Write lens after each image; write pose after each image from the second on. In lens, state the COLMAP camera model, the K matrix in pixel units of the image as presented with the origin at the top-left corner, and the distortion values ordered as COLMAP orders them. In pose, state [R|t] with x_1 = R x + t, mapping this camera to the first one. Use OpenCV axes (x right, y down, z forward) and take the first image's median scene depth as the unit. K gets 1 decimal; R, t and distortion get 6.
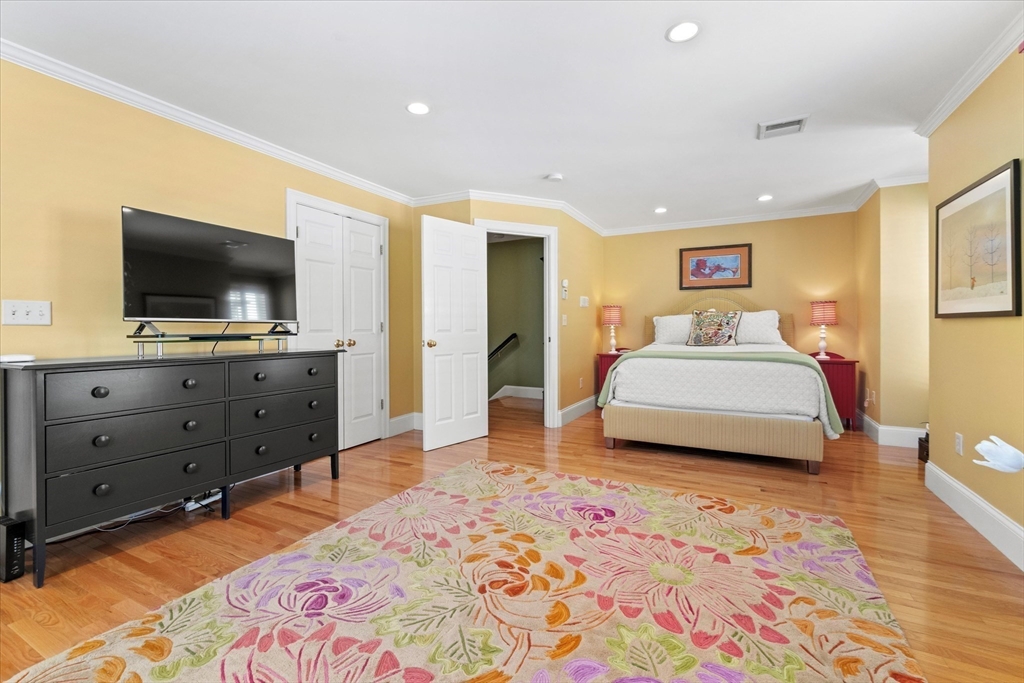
lens RADIAL K [[446.6, 0, 506.2], [0, 446.6, 327.8], [0, 0, 1]] dist [-0.001650, -0.000324]
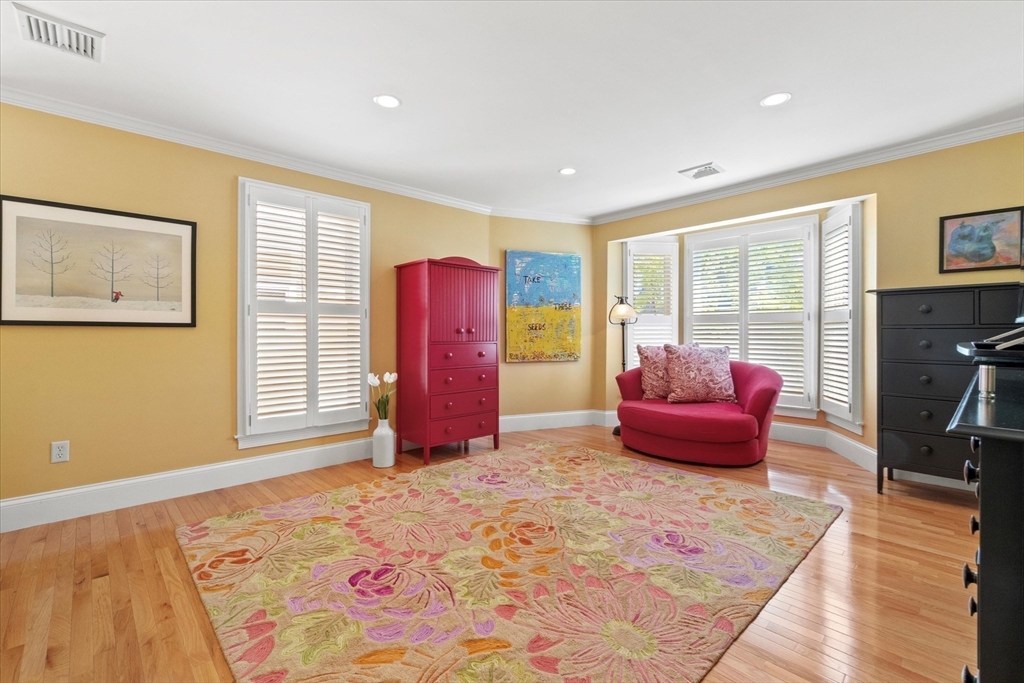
lens RADIAL K [[446.6, 0, 506.2], [0, 446.6, 327.8], [0, 0, 1]] dist [-0.001650, -0.000324]
pose [[-0.946042, 0.005922, 0.323990, -0.292214], [0.003974, 0.999970, -0.006674, -0.007218], [-0.324020, -0.005026, -0.946037, 1.858334]]
